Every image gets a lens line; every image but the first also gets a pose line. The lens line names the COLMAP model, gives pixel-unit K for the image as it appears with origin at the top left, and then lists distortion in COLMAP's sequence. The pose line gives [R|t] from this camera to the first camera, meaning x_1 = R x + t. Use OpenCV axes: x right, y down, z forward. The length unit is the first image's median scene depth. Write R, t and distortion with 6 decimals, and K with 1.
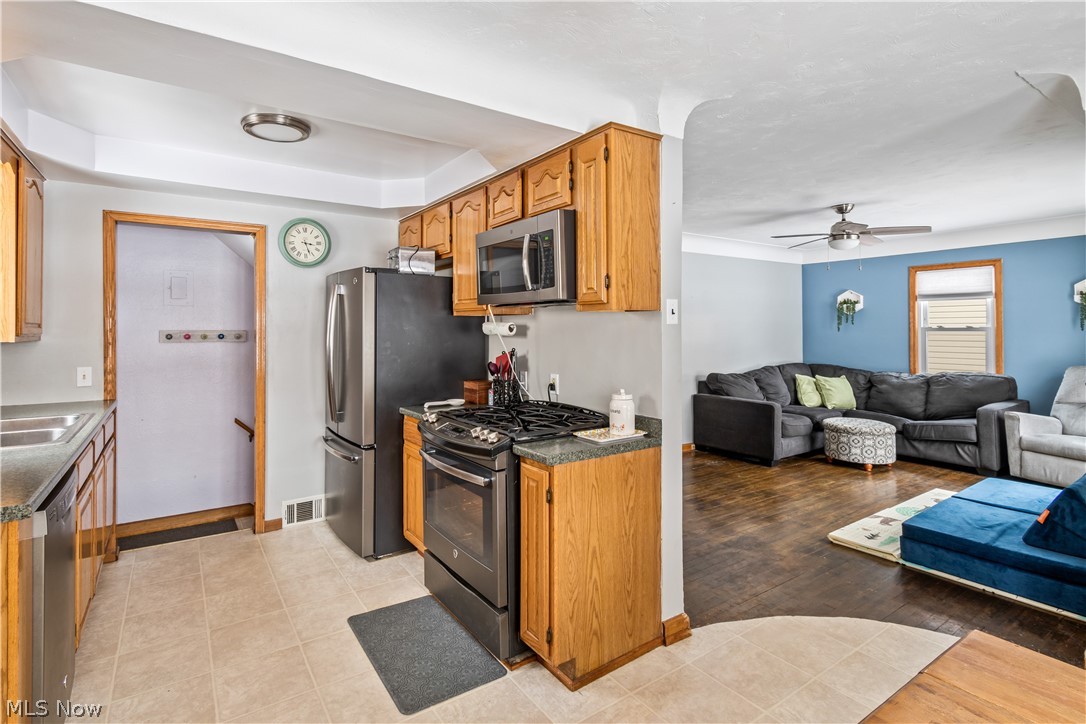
lens RADIAL K [[524.6, 0, 511.8], [0, 524.6, 324.7], [0, 0, 1]] dist [-0.001812, -0.000260]
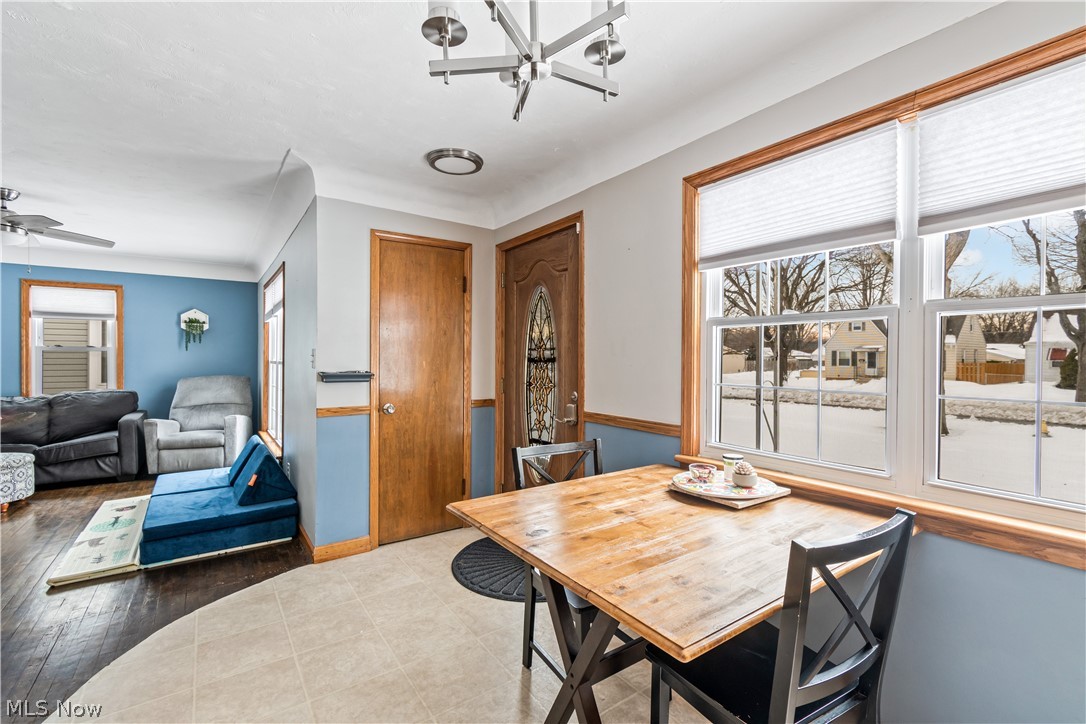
lens RADIAL K [[483.2, 0, 547.3], [0, 483.2, 359.9], [0, 0, 1]] dist [0.004483, -0.001861]
pose [[-0.043939, 0.000999, 0.999034, -0.163269], [-0.009359, 0.999955, -0.001412, 0.031019], [-0.998990, -0.009412, -0.043928, 0.185085]]
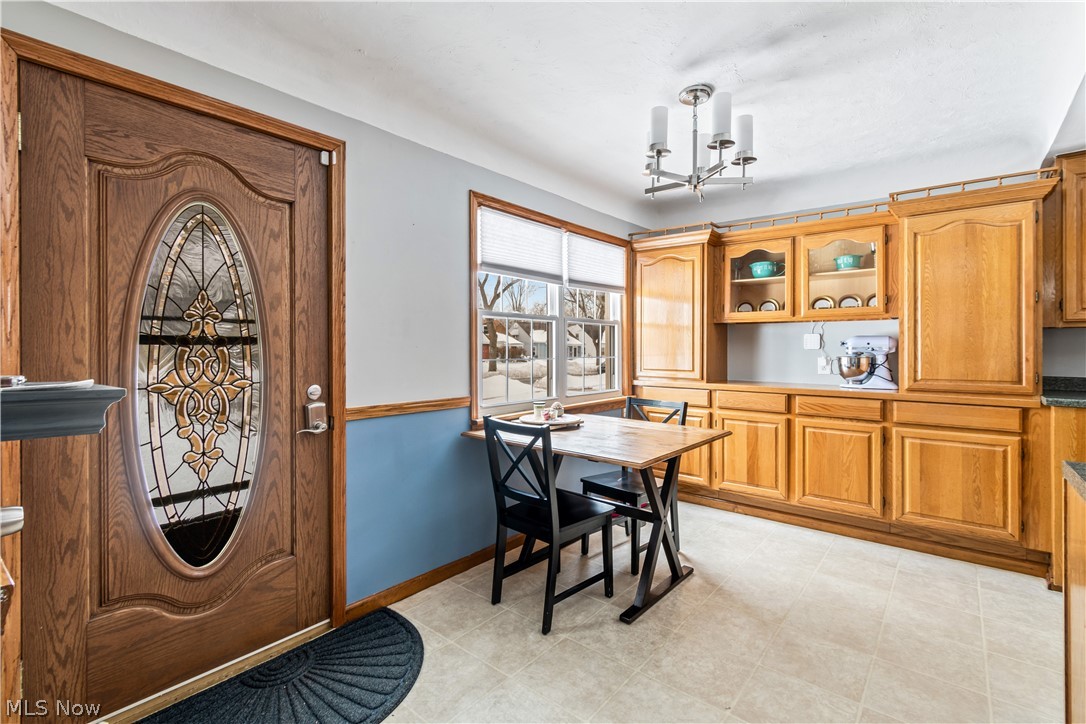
lens RADIAL K [[483.2, 0, 551.9], [0, 483.2, 351.3], [0, 0, 1]] dist [0.004483, -0.001861]
pose [[-0.952403, 0.007288, -0.304755, 0.424311], [0.006625, 0.999973, 0.003210, 0.040283], [0.304770, 0.001039, -0.952425, 0.632659]]
